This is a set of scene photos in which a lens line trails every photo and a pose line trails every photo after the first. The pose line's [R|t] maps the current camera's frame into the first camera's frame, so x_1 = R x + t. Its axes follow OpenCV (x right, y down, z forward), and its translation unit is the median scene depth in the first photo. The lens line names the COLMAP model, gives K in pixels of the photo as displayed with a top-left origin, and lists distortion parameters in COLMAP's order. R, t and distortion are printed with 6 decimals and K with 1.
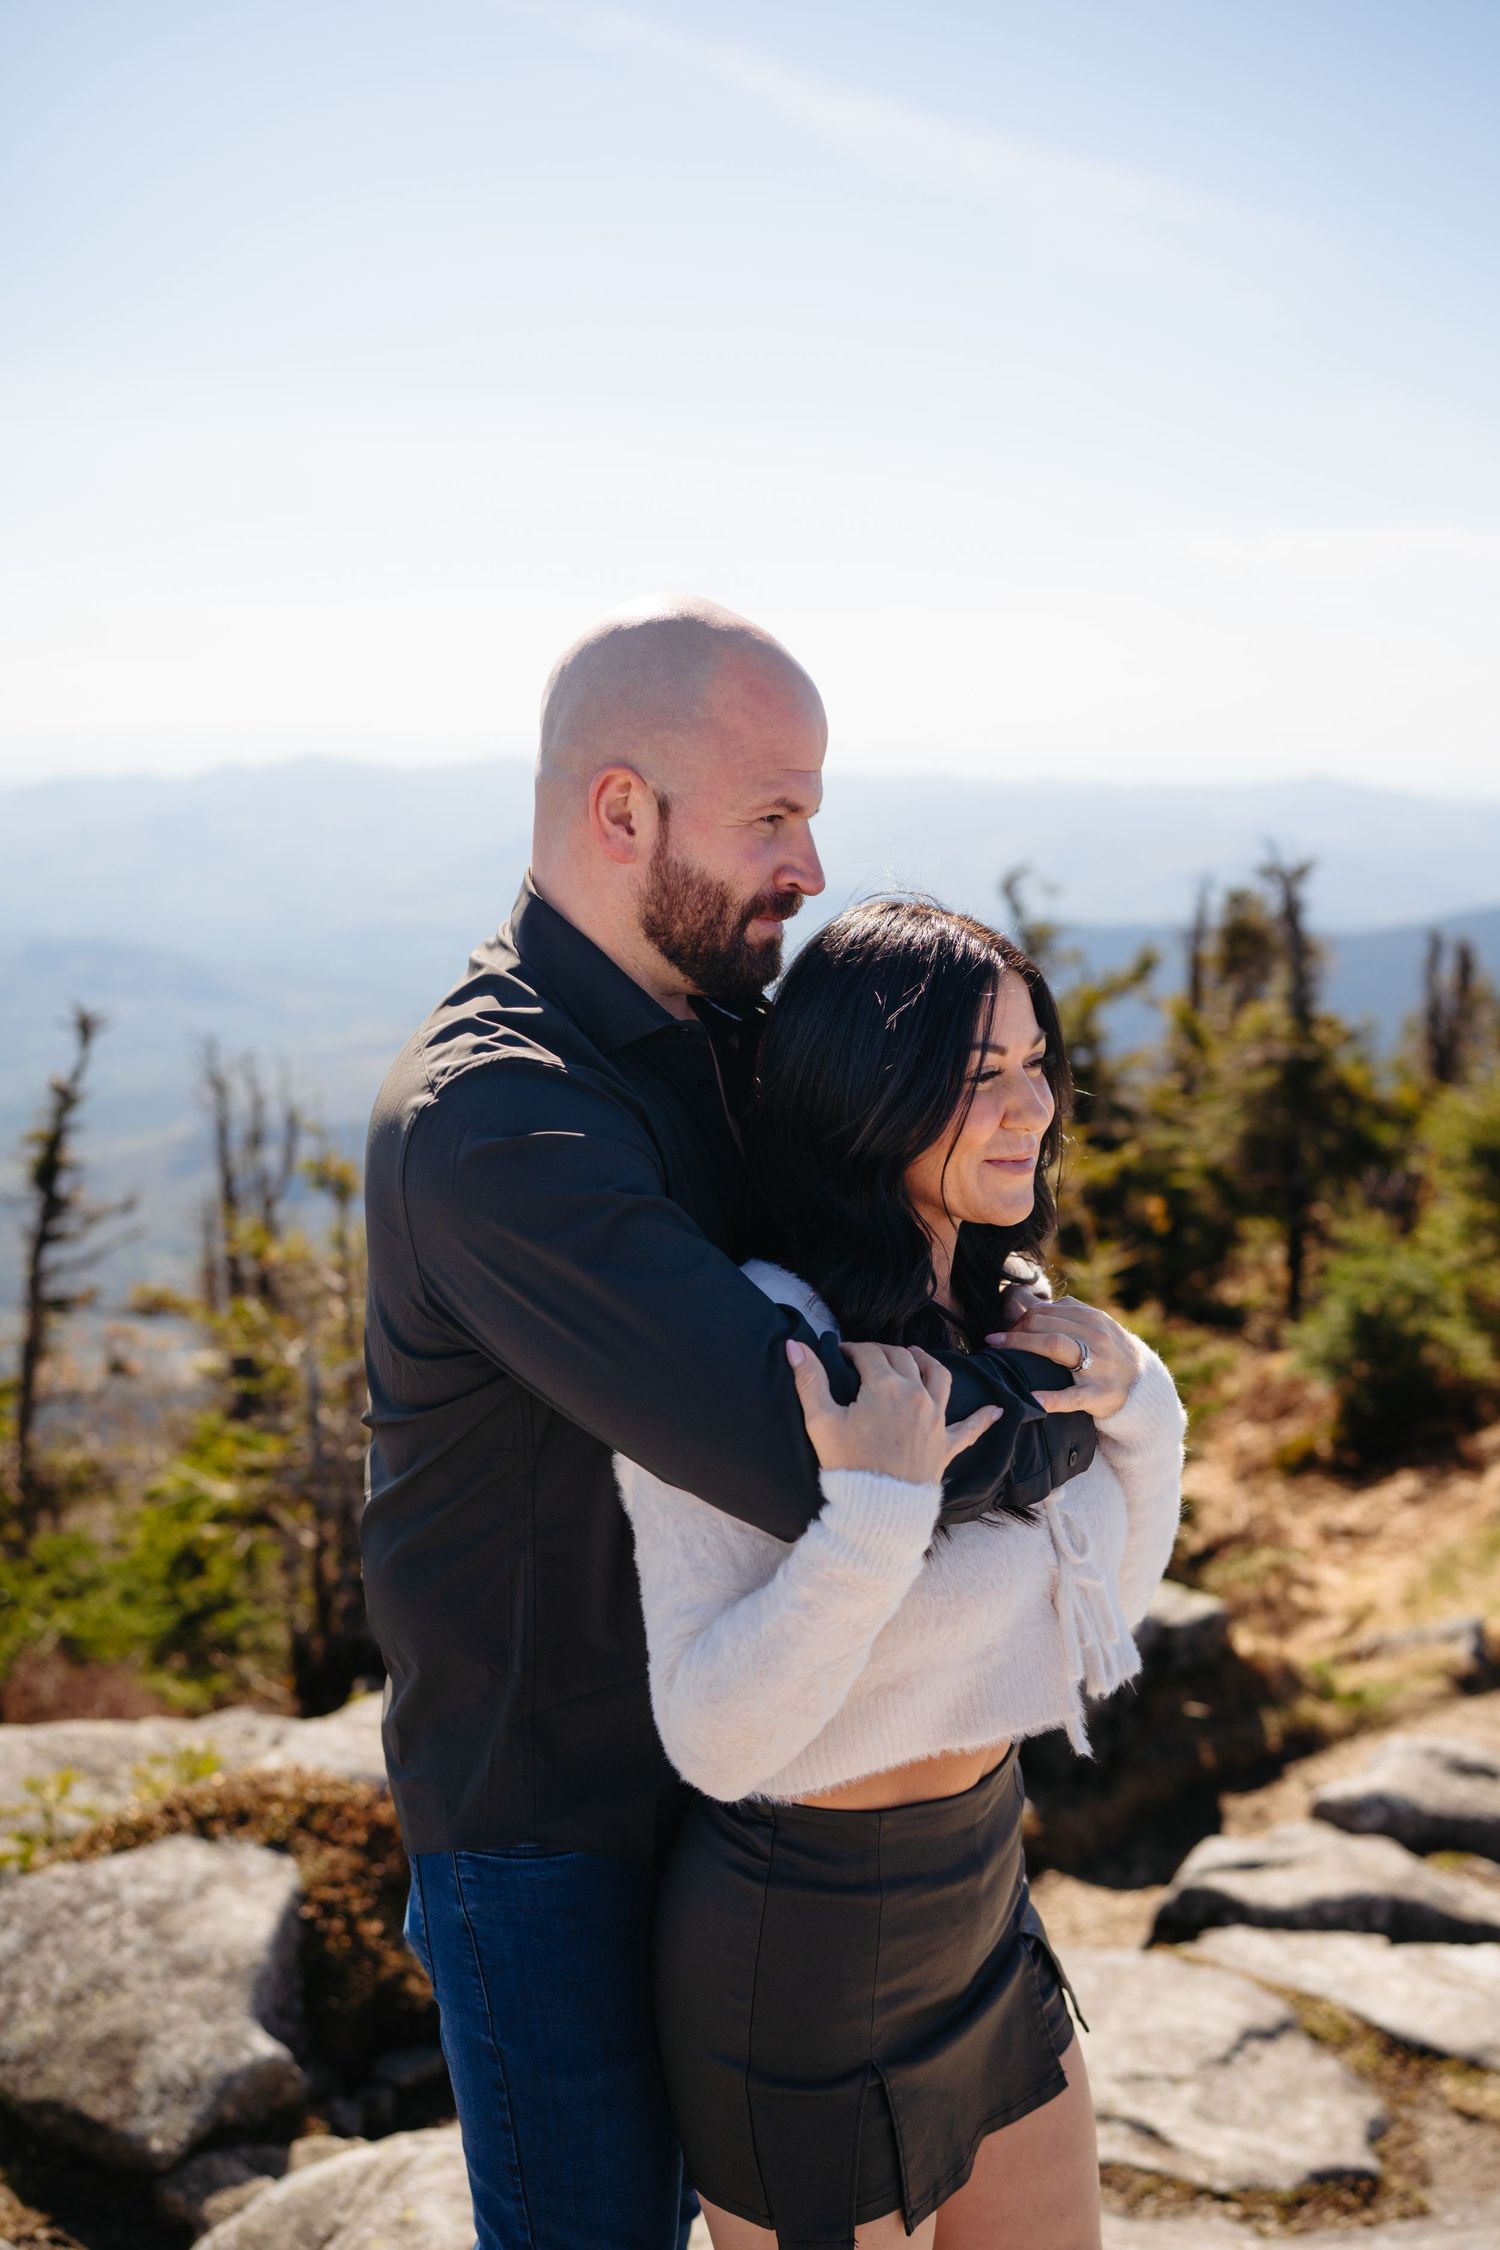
lens RADIAL K [[2108.5, 0, 743.7], [0, 2108.5, 1129.6], [0, 0, 1]] dist [0.001585, 0.000000]
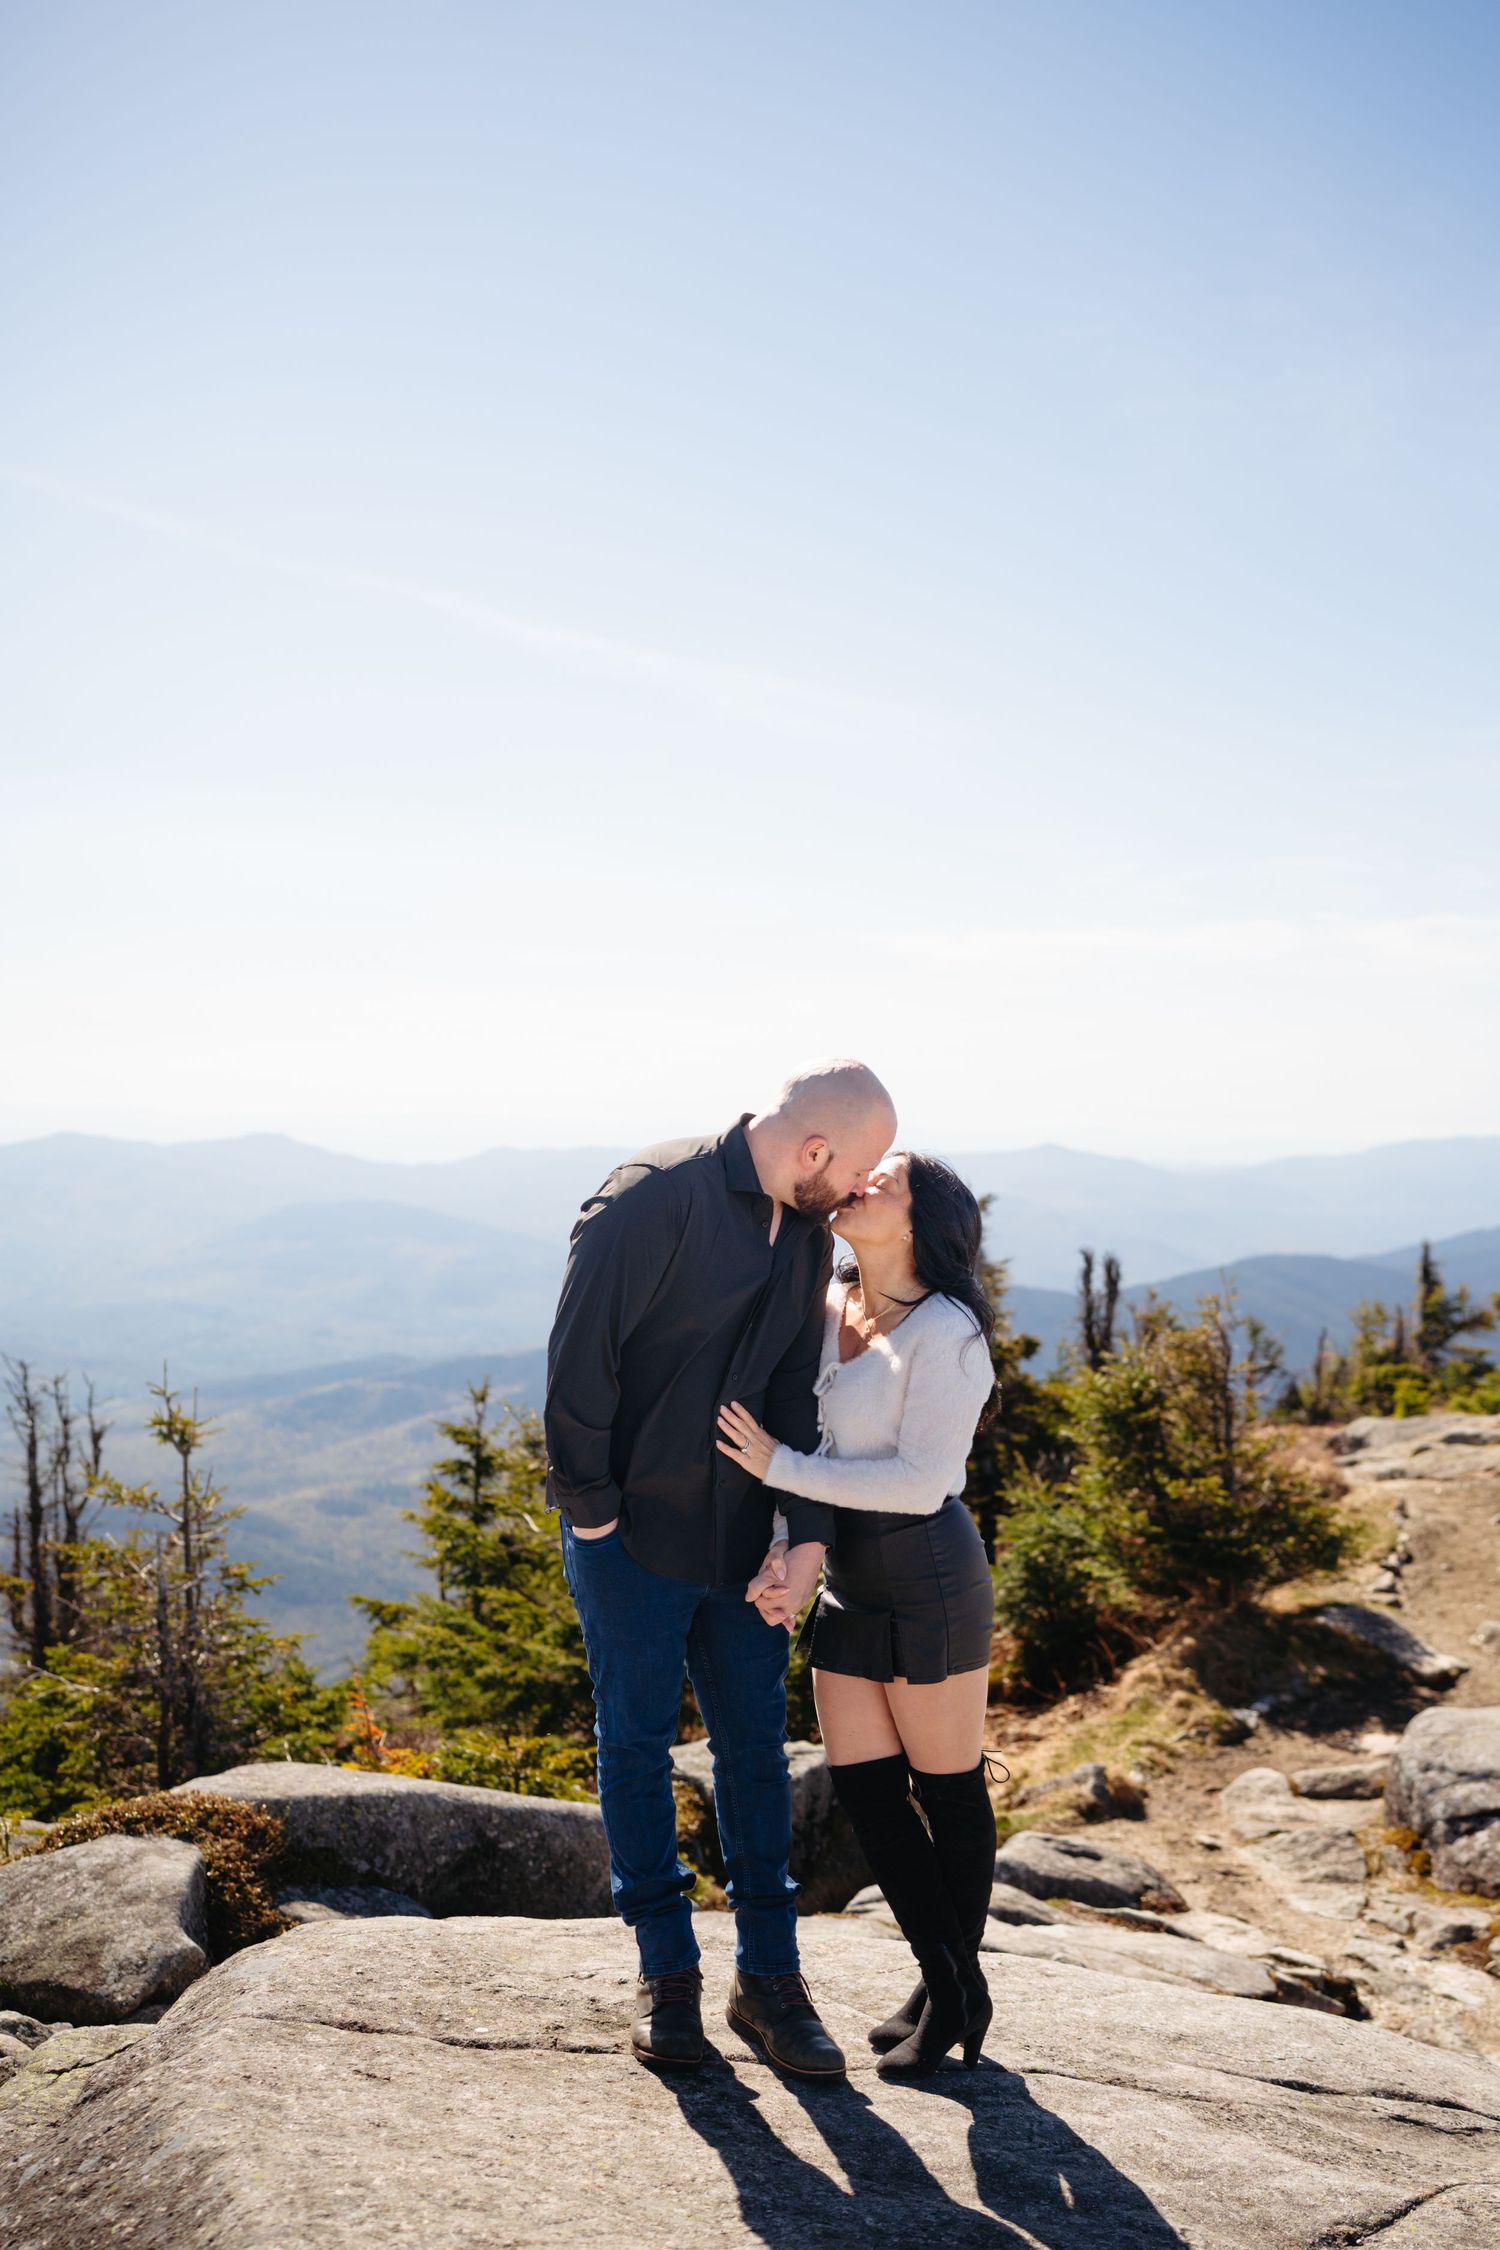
lens RADIAL K [[2108.5, 0, 746.1], [0, 2108.5, 1120.8], [0, 0, 1]] dist [0.001585, 0.000000]
pose [[0.993150, -0.007665, 0.116593, -0.007343], [0.028488, 0.983619, -0.177993, 0.096094], [-0.113319, 0.180096, 0.977100, -0.368723]]
